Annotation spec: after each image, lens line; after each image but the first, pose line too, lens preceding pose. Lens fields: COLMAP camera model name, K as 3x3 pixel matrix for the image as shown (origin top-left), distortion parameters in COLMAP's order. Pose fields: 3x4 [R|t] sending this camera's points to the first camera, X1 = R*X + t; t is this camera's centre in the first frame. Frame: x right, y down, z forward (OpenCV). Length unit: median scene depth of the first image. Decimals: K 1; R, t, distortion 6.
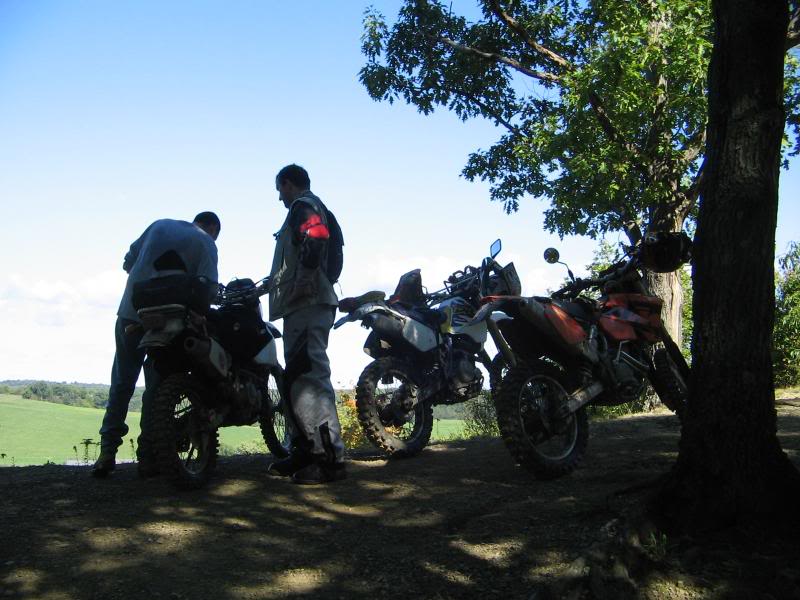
lens RADIAL K [[1113.1, 0, 398.5], [0, 1113.1, 295.2], [0, 0, 1]] dist [-0.053759, 0.000000]
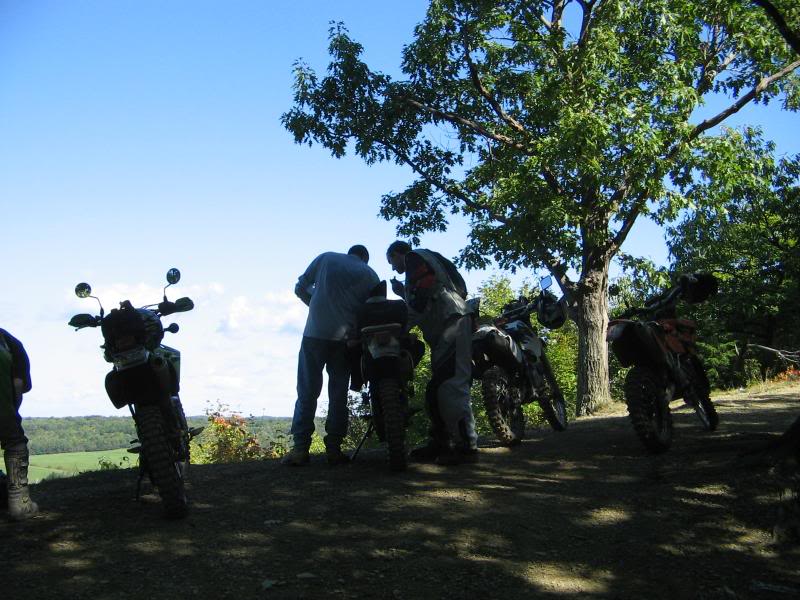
lens RADIAL K [[1113.1, 0, 403.4], [0, 1113.1, 301.9], [0, 0, 1]] dist [-0.053759, 0.000000]
pose [[0.963689, 0.014349, 0.266642, -0.221294], [-0.009508, 0.999766, -0.019438, 0.003478], [-0.266858, 0.016197, 0.963600, -0.097487]]
